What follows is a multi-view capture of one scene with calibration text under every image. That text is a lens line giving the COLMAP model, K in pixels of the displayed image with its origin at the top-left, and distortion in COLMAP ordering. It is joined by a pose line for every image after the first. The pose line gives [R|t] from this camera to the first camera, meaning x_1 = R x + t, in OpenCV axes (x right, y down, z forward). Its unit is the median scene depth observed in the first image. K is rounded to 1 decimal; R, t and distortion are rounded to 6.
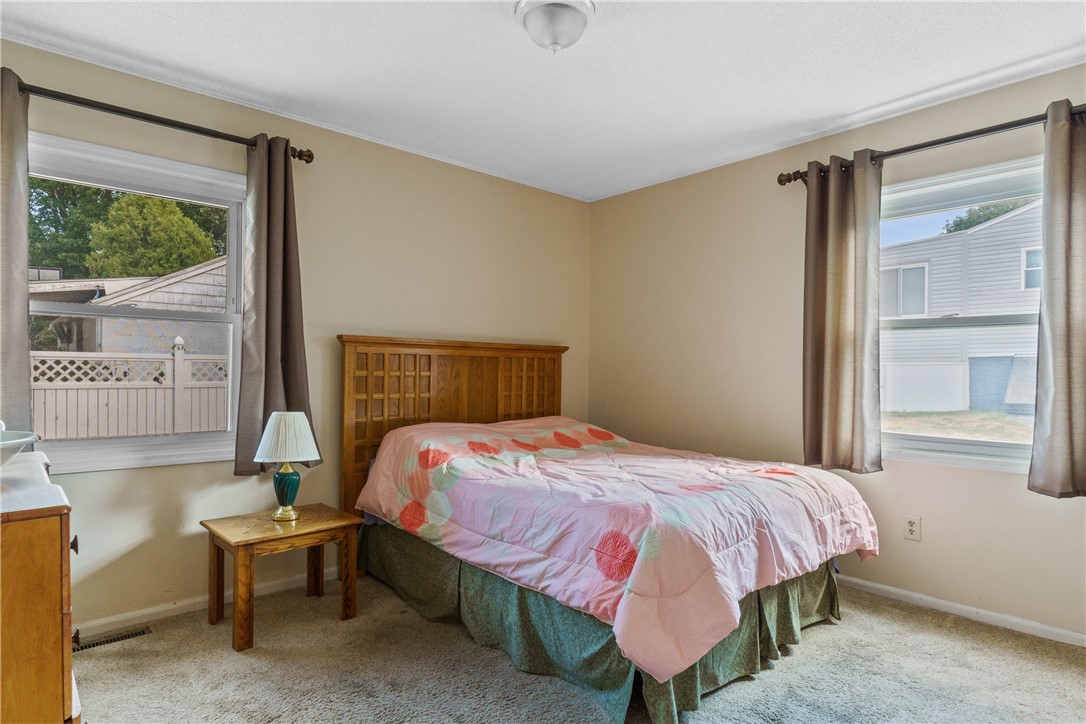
lens RADIAL K [[605.6, 0, 540.7], [0, 605.6, 364.6], [0, 0, 1]] dist [-0.003050, -0.001986]
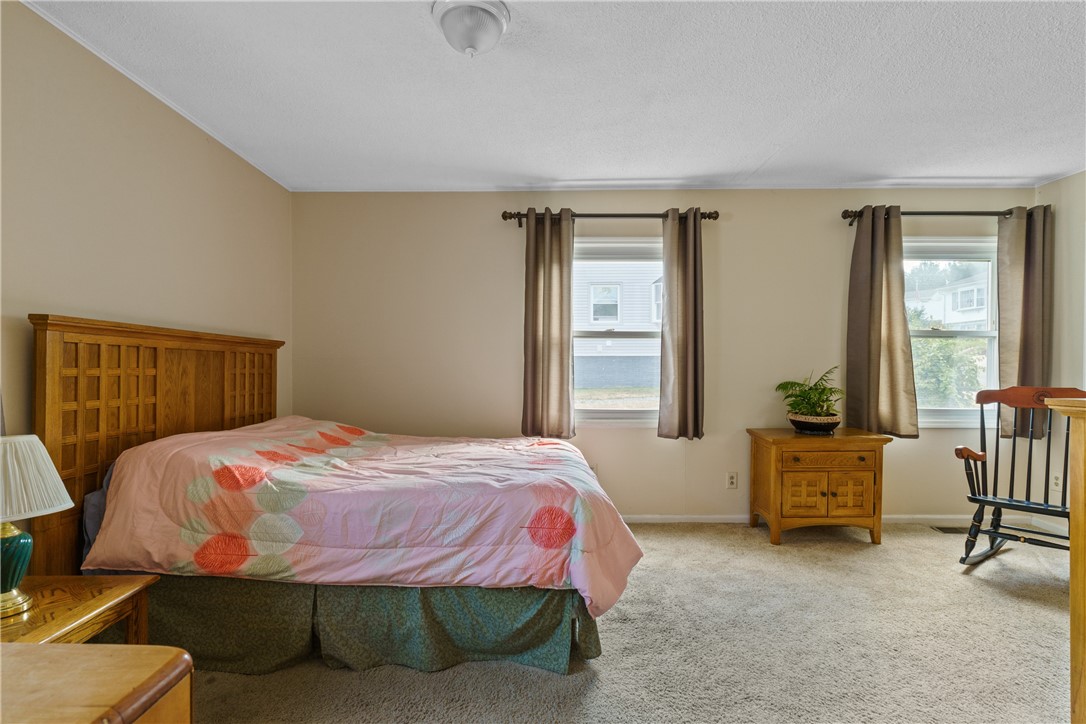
lens RADIAL K [[522.0, 0, 541.4], [0, 522.0, 365.3], [0, 0, 1]] dist [0.002662, 0.001387]
pose [[0.675072, -0.002802, 0.737747, -0.440908], [-0.003849, 0.999966, 0.007320, 0.000042], [-0.737742, -0.007781, 0.675038, 0.244676]]
